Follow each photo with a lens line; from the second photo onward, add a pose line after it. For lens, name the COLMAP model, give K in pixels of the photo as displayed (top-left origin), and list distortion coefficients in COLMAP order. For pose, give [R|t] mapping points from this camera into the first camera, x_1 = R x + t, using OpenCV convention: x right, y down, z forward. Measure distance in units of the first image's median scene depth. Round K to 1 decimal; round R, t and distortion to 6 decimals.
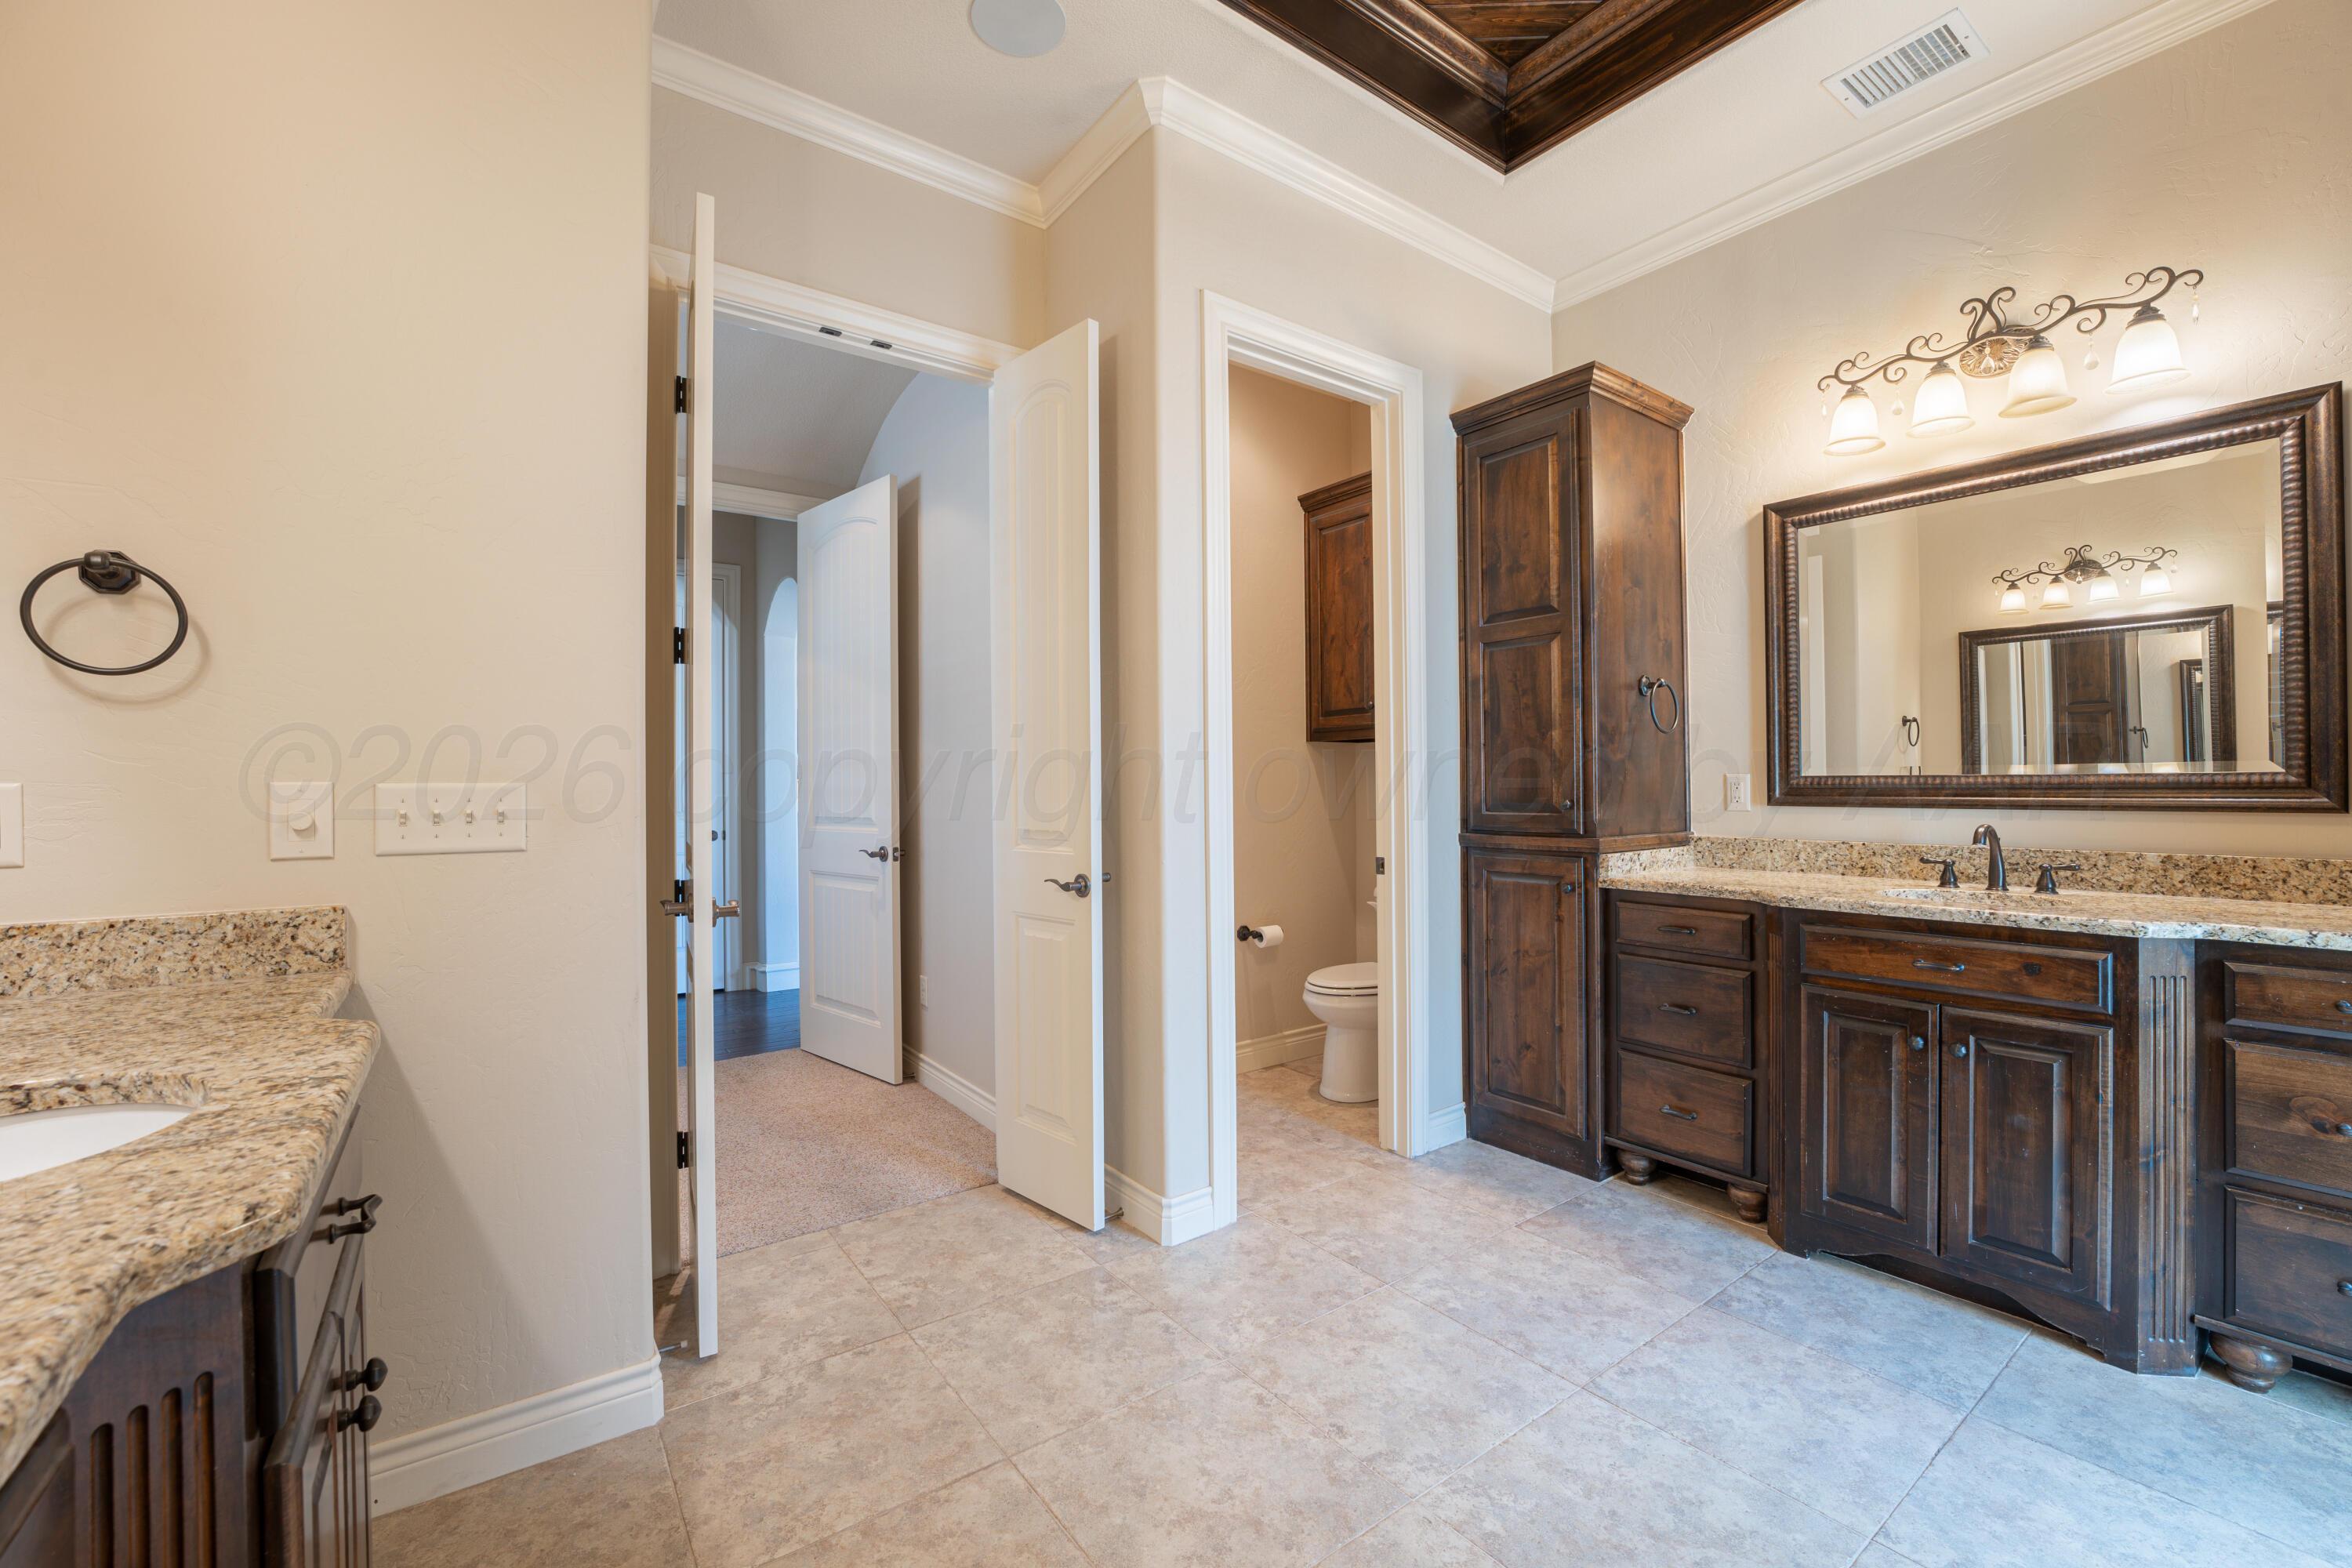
lens RADIAL K [[967.6, 0, 1182.0], [0, 967.6, 784.3], [0, 0, 1]] dist [-0.039481, 0.006882]
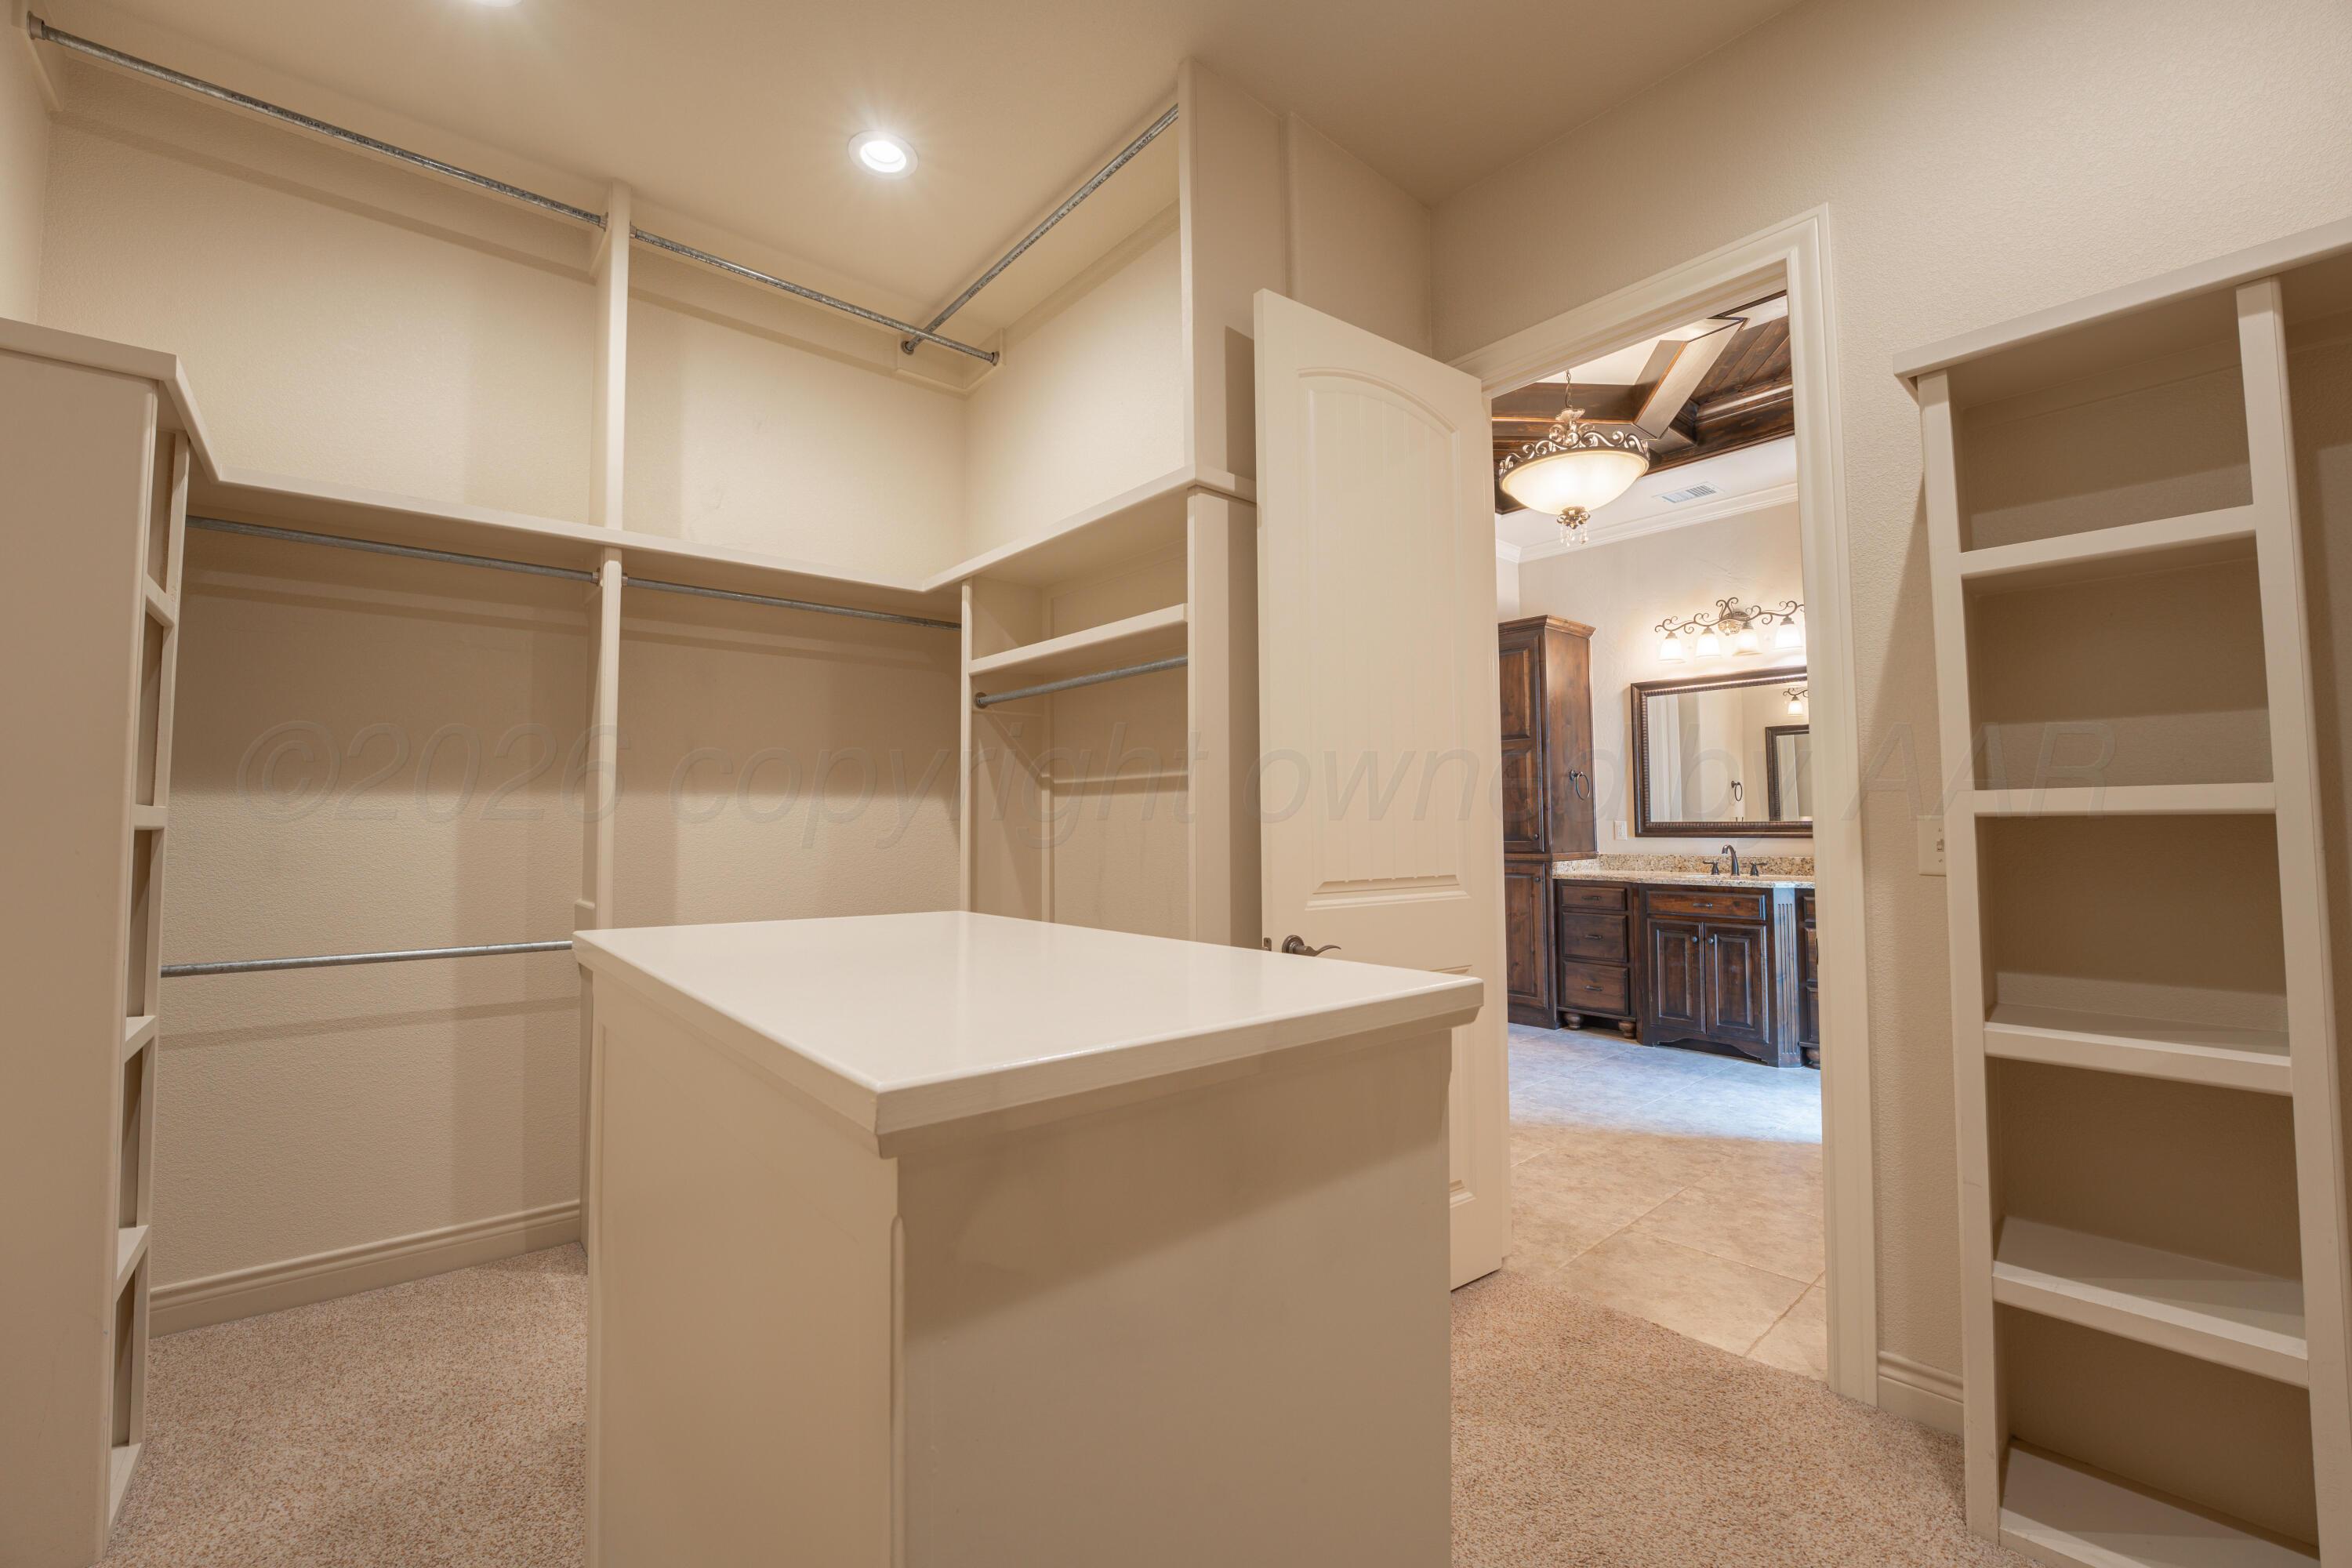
lens RADIAL K [[967.6, 0, 1185.1], [0, 967.6, 781.4], [0, 0, 1]] dist [-0.039481, 0.006882]
pose [[0.996517, 0.005571, 0.083202, -0.538840], [-0.001750, 0.998943, -0.045929, 0.000023], [-0.083370, 0.045623, 0.995474, -1.018062]]
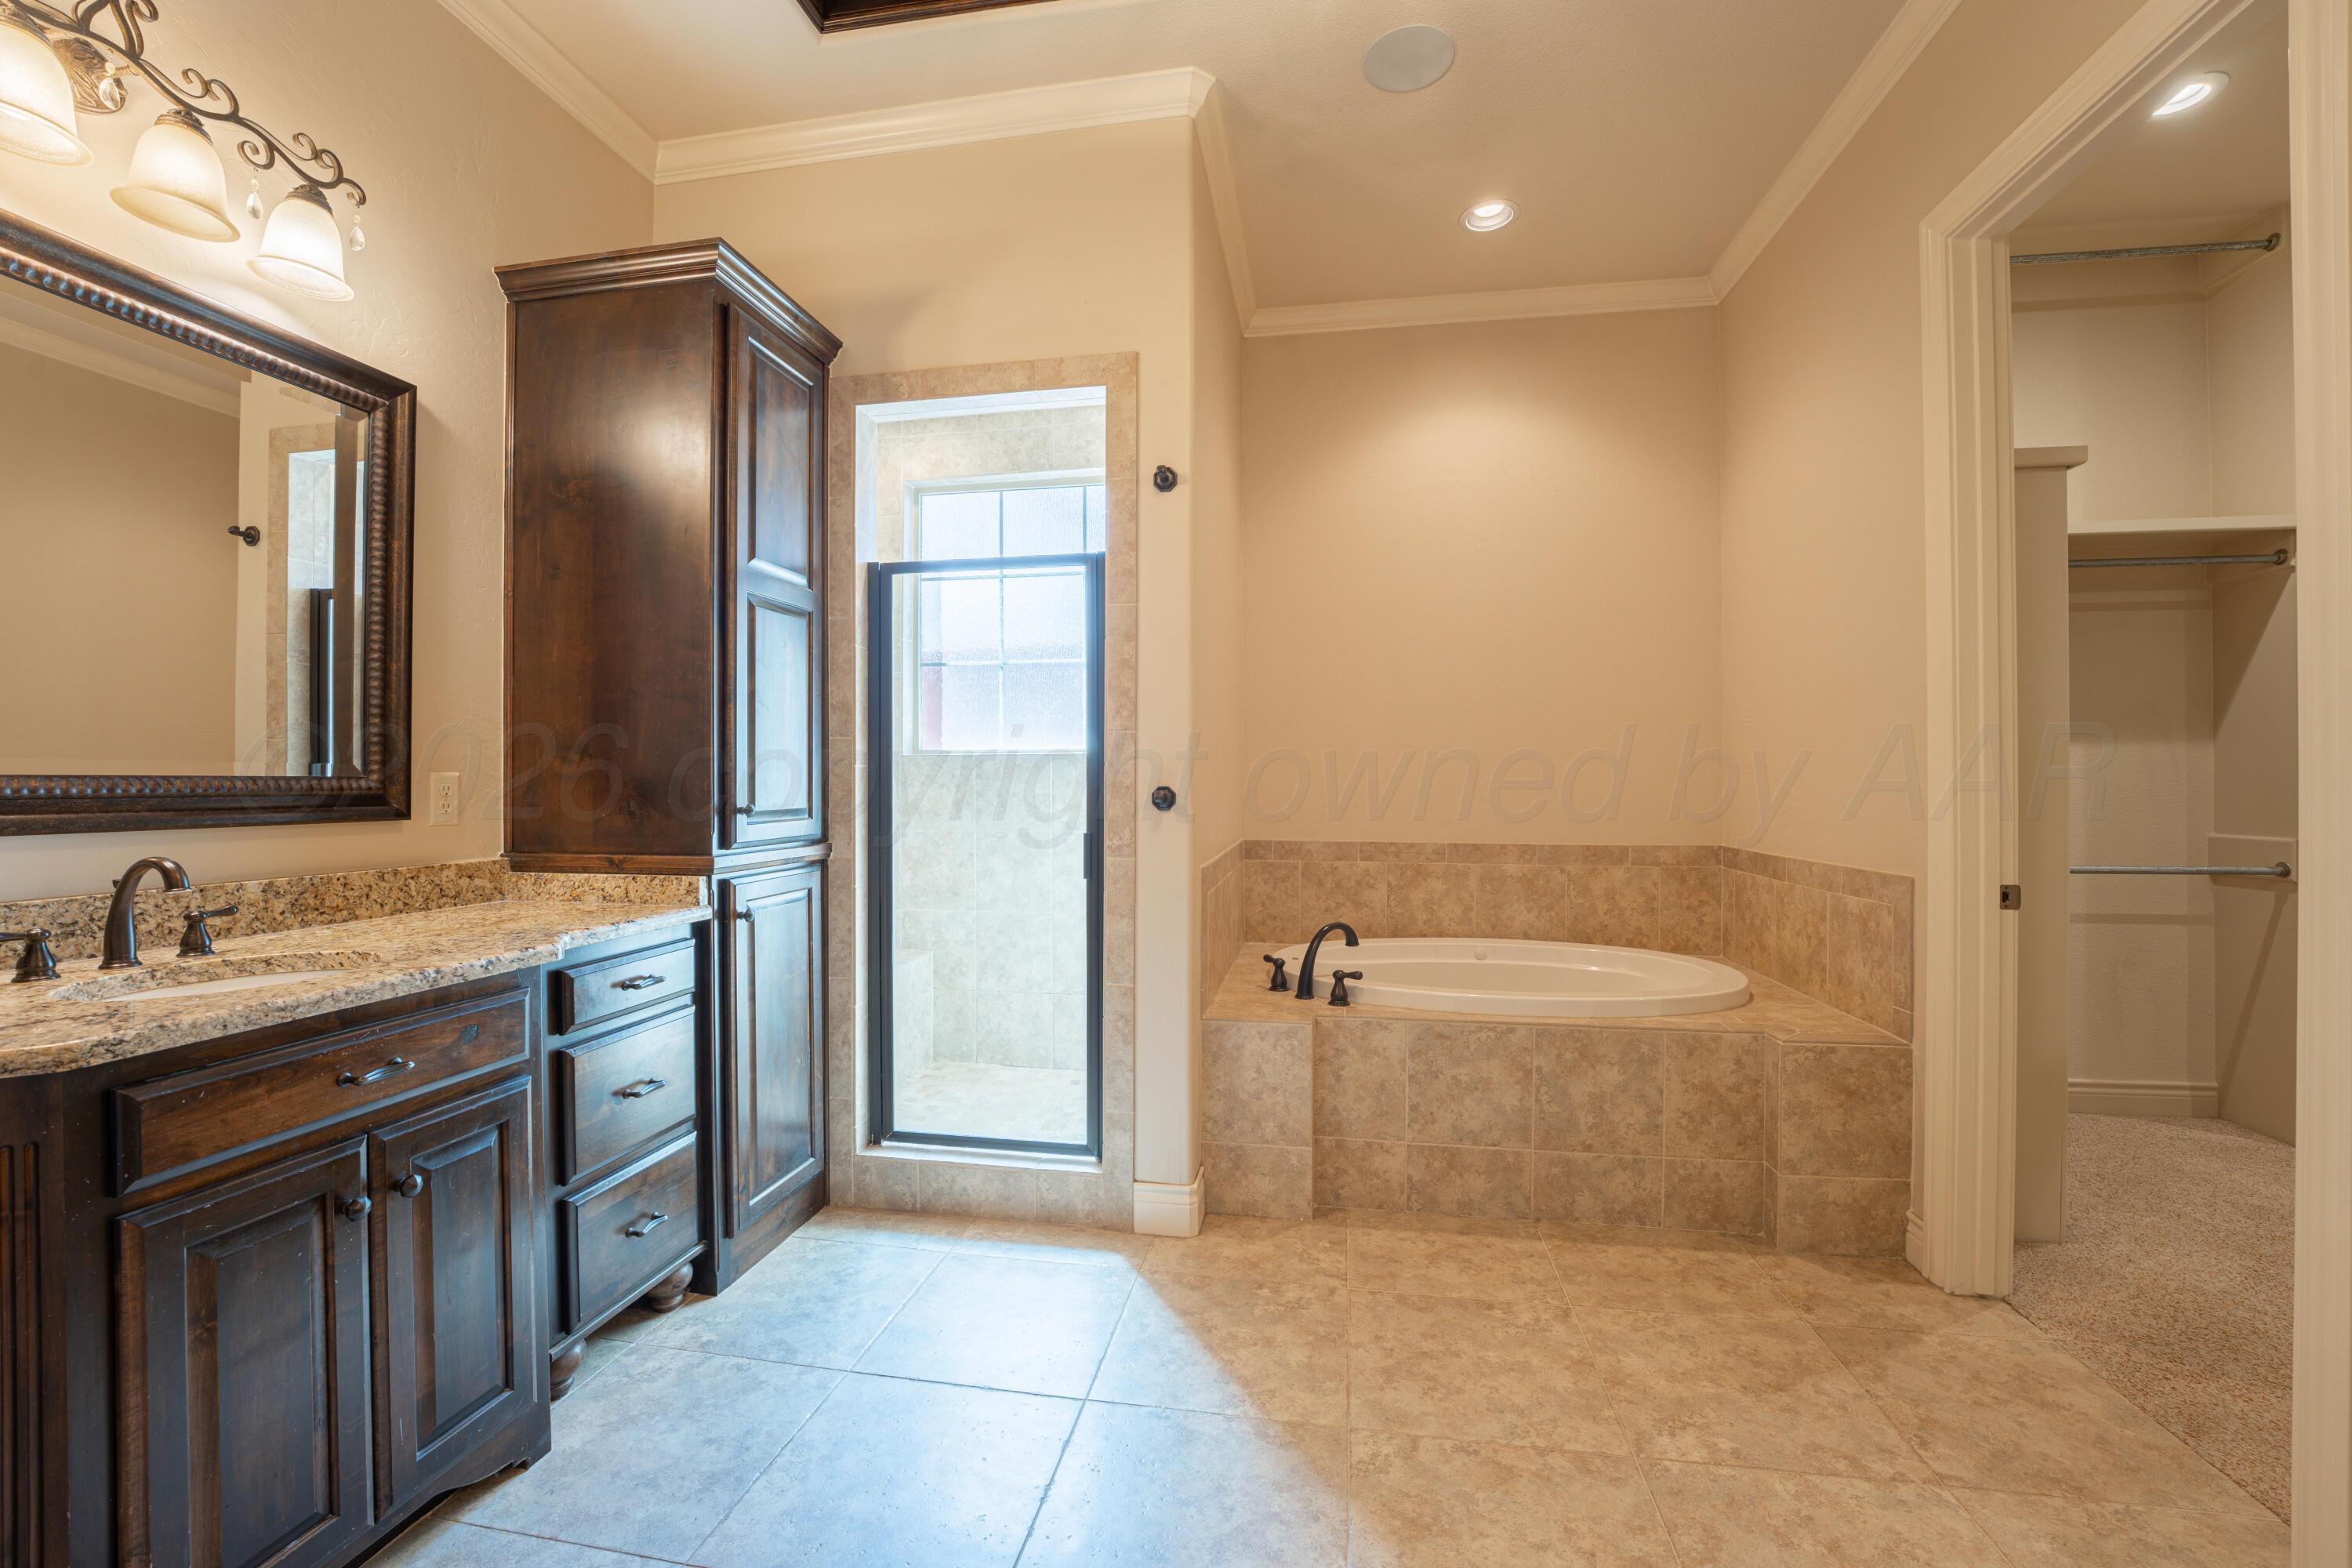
lens RADIAL K [[967.6, 0, 1167.7], [0, 967.6, 780.9], [0, 0, 1]] dist [-0.039481, 0.006882]
pose [[-0.689875, 0.009493, 0.723866, -0.028372], [0.006275, 0.999955, -0.007133, 0.001686], [-0.723901, -0.000378, -0.689904, 0.869945]]
